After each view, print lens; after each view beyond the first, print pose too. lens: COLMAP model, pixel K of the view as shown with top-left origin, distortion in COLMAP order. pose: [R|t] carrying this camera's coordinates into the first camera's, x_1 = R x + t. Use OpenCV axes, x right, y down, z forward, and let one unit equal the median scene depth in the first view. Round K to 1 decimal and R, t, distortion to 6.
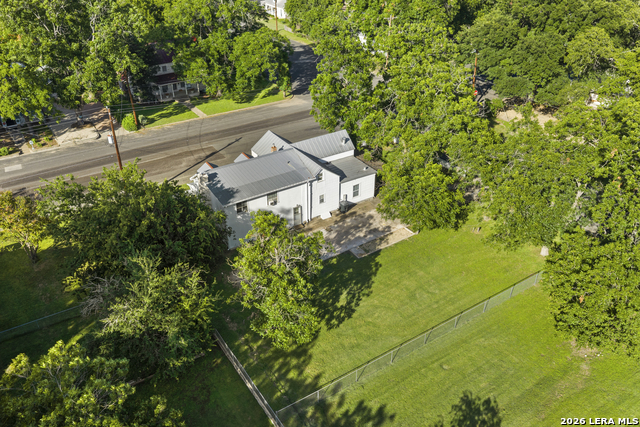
lens RADIAL K [[527.7, 0, 328.4], [0, 527.7, 195.7], [0, 0, 1]] dist [0.015843, -0.000471]
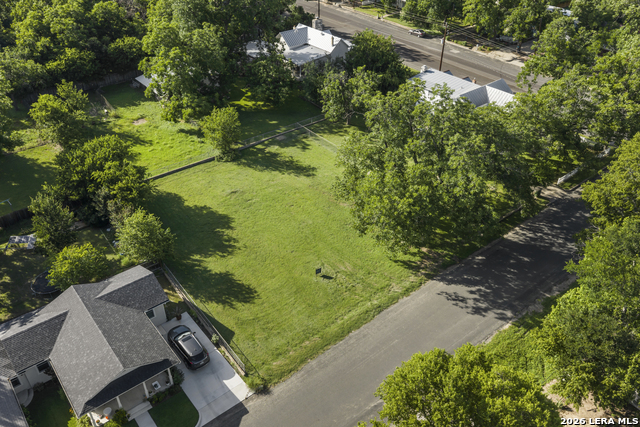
lens RADIAL K [[533.8, 0, 320.0], [0, 533.8, 213.5], [0, 0, 1]] dist [0.008323, -0.012797]
pose [[0.100533, 0.569748, -0.815647, 1.222453], [-0.499954, 0.737710, 0.453685, -0.260537], [0.860197, 0.362176, 0.359012, 0.192765]]
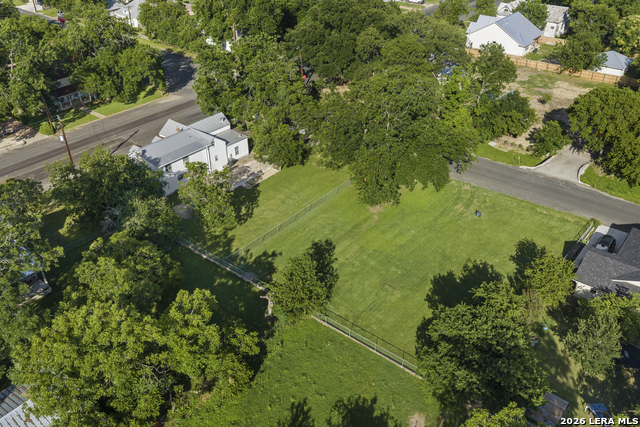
lens RADIAL K [[533.8, 0, 320.0], [0, 533.8, 213.5], [0, 0, 1]] dist [0.008323, -0.012797]
pose [[0.955821, -0.166659, 0.242139, -0.113773], [0.153080, 0.985440, 0.073991, 0.086140], [-0.250944, -0.033655, 0.967416, -0.527418]]
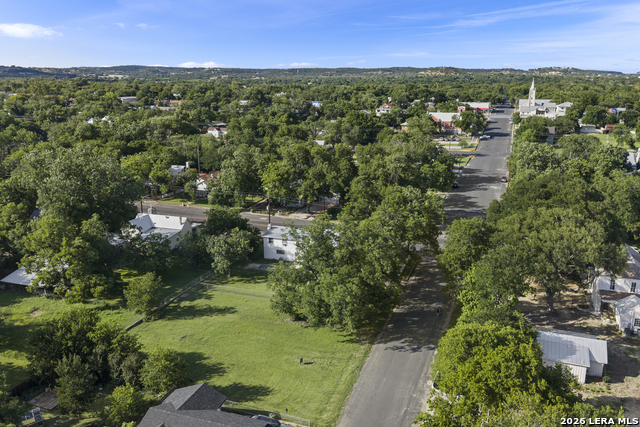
lens RADIAL K [[533.8, 0, 320.0], [0, 533.8, 213.5], [0, 0, 1]] dist [0.008323, -0.012797]
pose [[0.601726, 0.196389, -0.774182, 1.413171], [-0.397764, 0.914231, -0.077242, 0.008279], [0.692611, 0.354420, 0.628232, -0.281896]]
